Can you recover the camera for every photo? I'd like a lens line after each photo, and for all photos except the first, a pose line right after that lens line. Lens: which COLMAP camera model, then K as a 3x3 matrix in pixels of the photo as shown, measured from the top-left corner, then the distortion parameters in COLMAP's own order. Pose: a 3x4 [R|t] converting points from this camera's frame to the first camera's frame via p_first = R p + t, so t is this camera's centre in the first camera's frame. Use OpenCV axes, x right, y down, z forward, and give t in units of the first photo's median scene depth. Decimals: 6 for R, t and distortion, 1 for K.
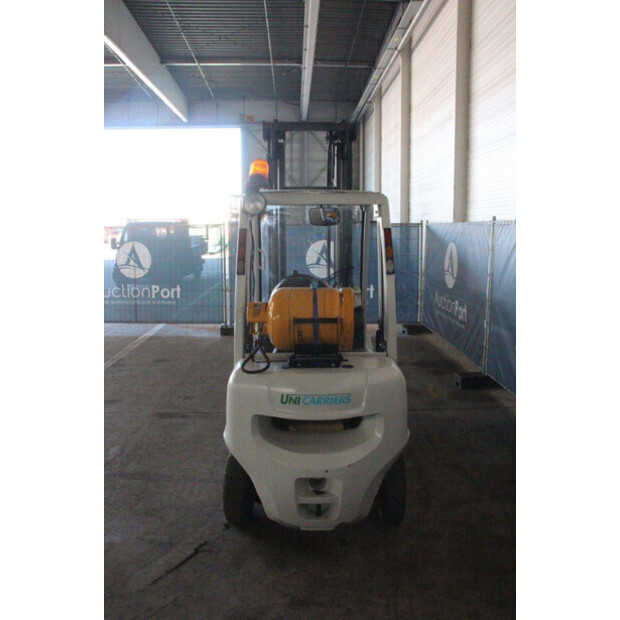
lens RADIAL K [[547.8, 0, 309.9], [0, 547.8, 311.2], [0, 0, 1]] dist [-0.061241, 0.007615]
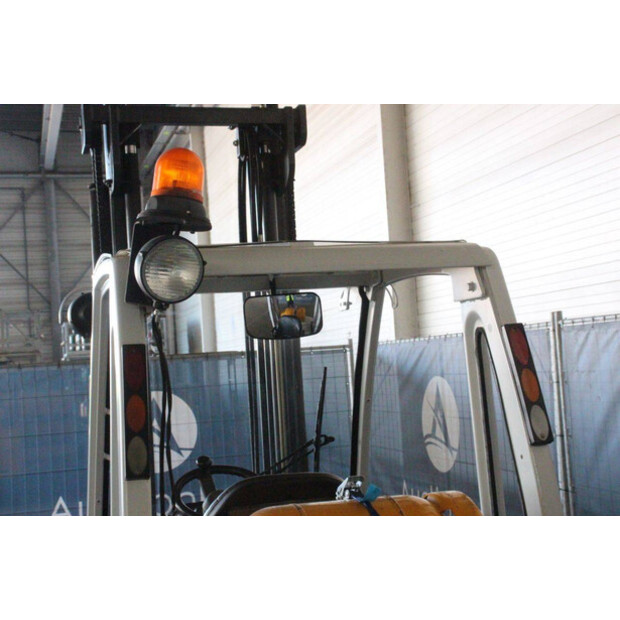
lens RADIAL K [[1032.9, 0, 310.4], [0, 1032.9, 311.2], [0, 0, 1]] dist [0.074607, 0.000000]
pose [[0.968316, -0.045830, 0.245487, -0.442537], [0.095778, 0.975999, -0.195585, -0.083349], [-0.230631, 0.212900, 0.949464, 0.872591]]
